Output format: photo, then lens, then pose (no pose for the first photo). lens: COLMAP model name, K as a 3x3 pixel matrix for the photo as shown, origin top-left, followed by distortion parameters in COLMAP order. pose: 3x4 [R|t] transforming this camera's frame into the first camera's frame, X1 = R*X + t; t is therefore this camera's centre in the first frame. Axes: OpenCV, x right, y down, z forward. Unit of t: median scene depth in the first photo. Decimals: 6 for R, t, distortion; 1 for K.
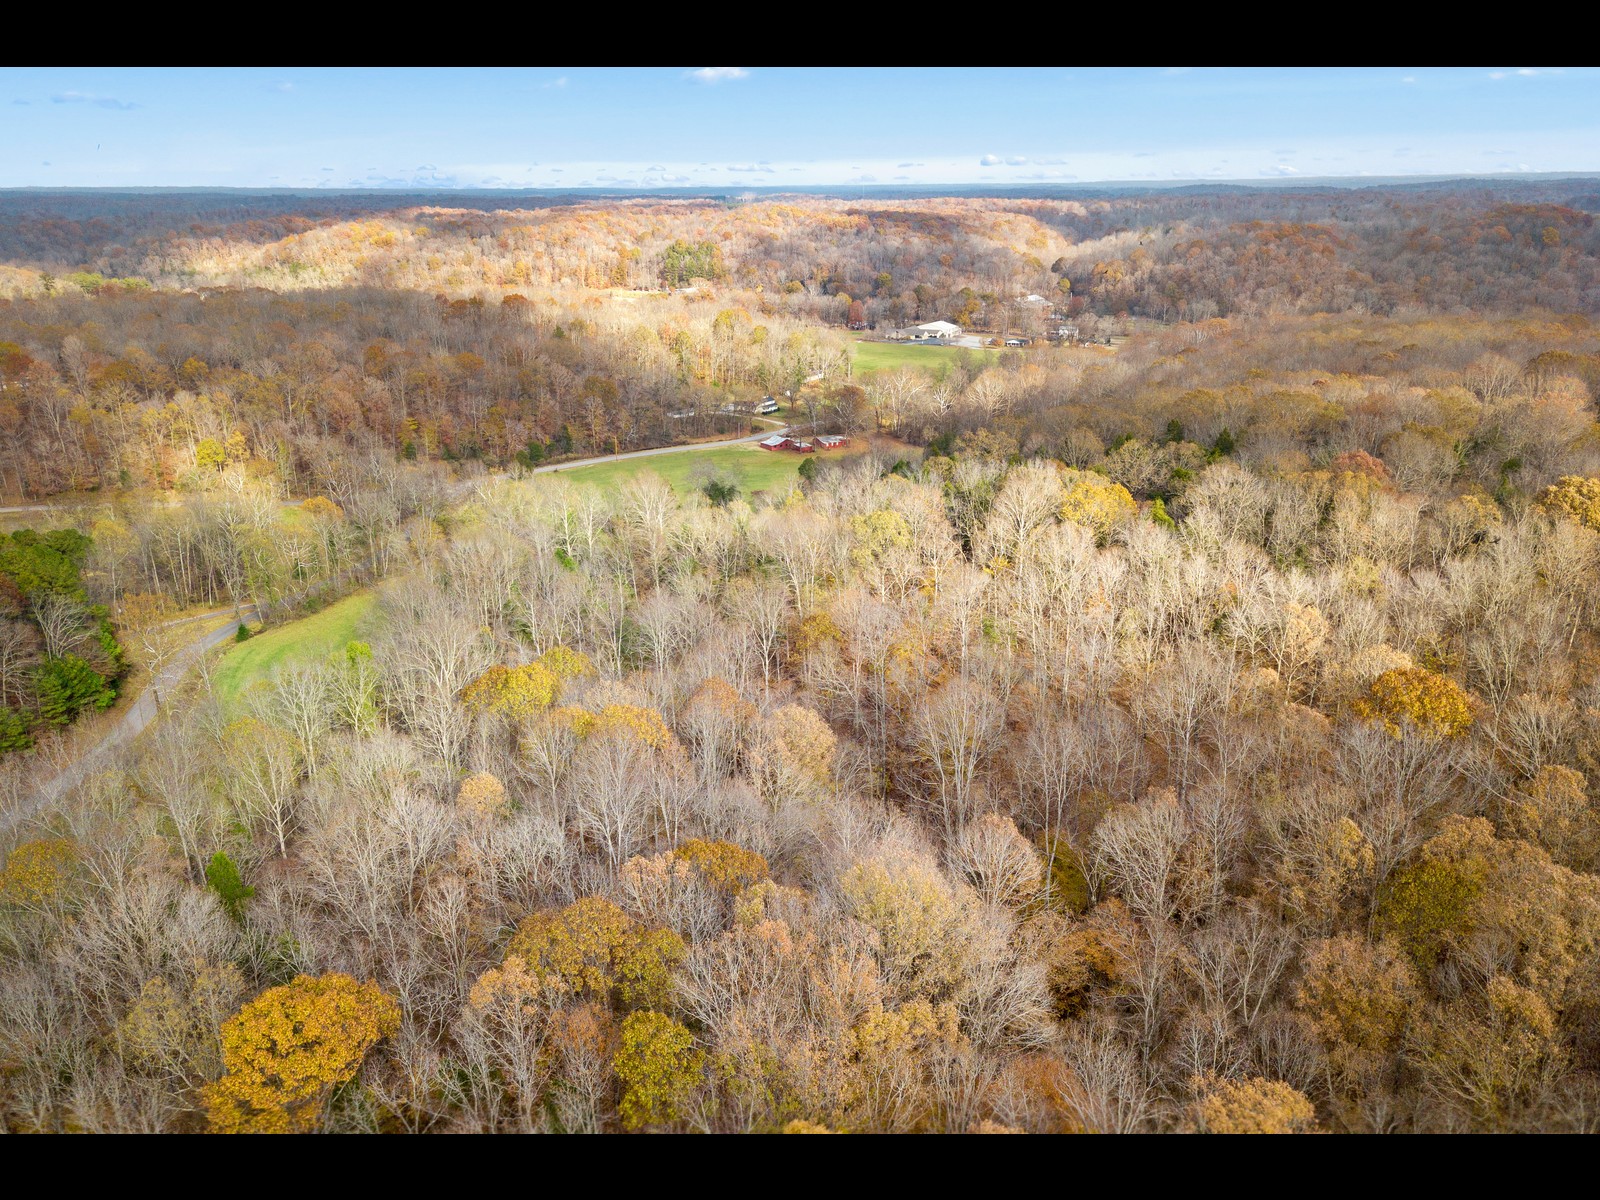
lens RADIAL K [[1267.7, 0, 800.6], [0, 1267.7, 602.2], [0, 0, 1]] dist [0.009174, 0.041983]
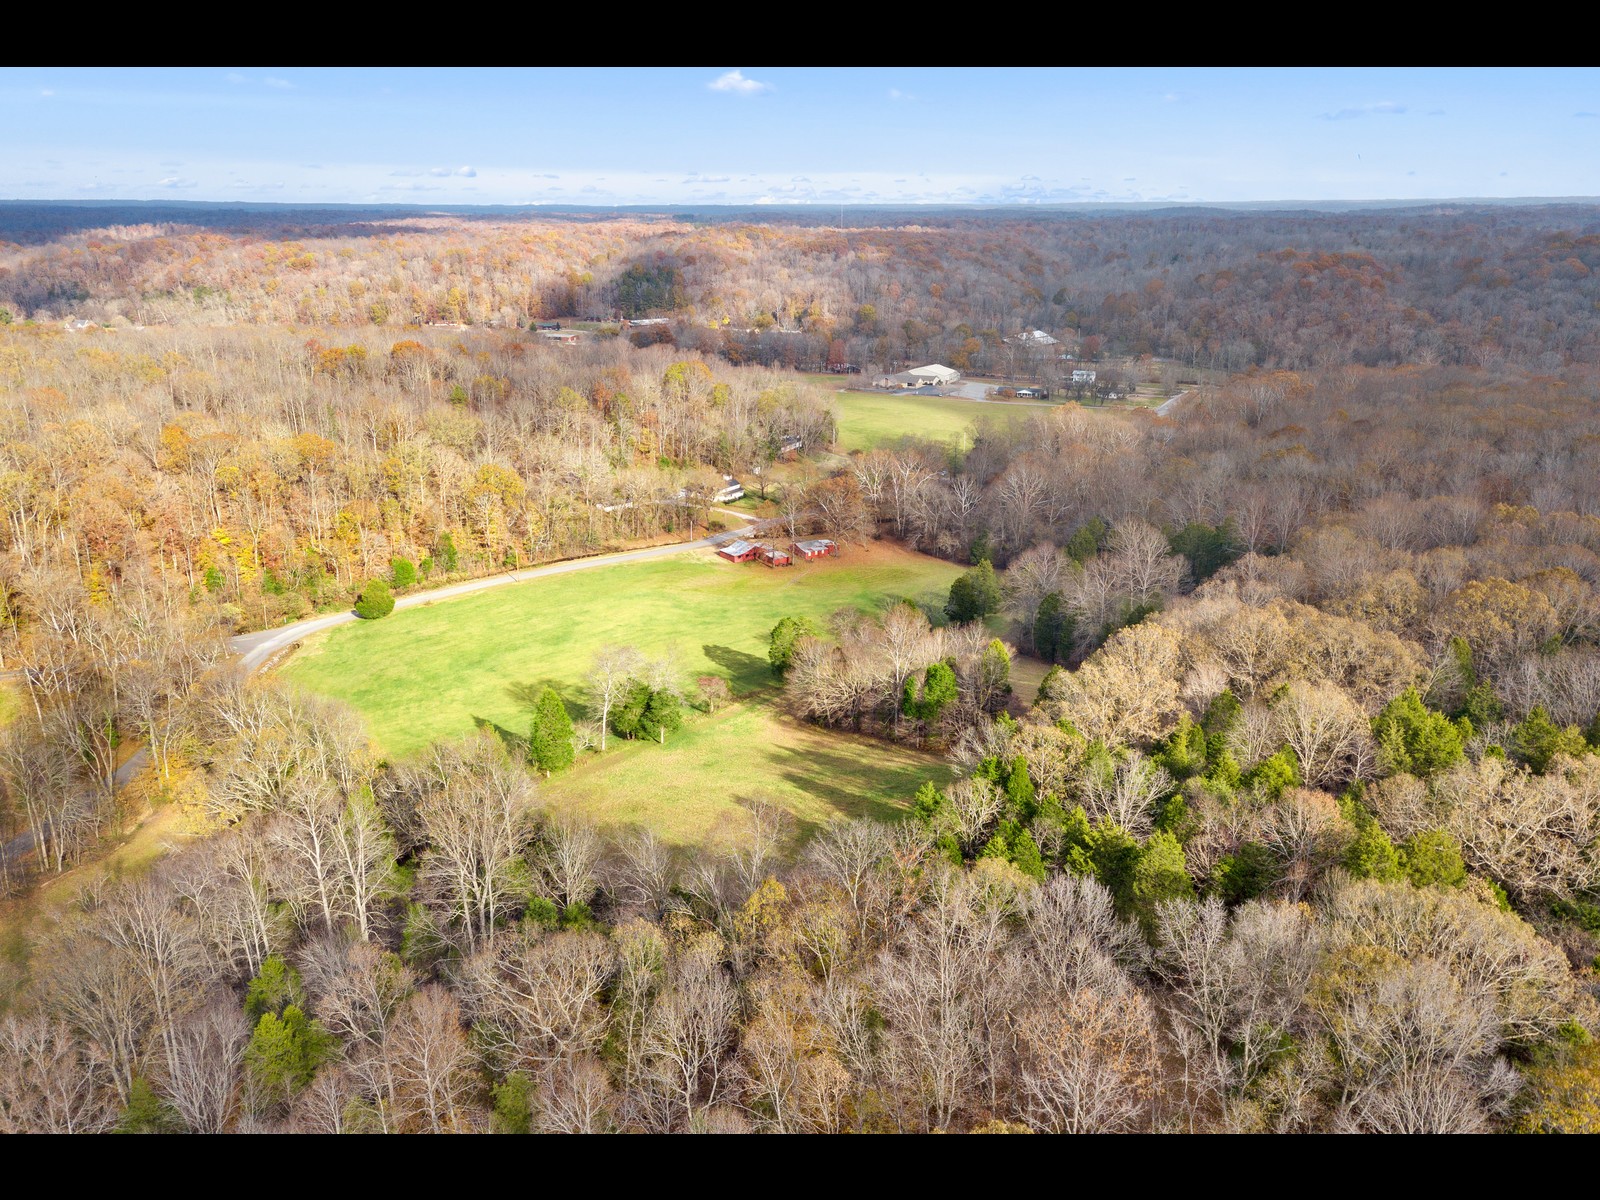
lens RADIAL K [[1267.7, 0, 802.3], [0, 1267.7, 598.8], [0, 0, 1]] dist [0.009174, 0.041983]
pose [[0.999701, 0.000571, 0.024440, -0.000681], [-0.000187, 0.999876, -0.015716, -0.048993], [-0.024446, 0.015707, 0.999578, 0.146505]]
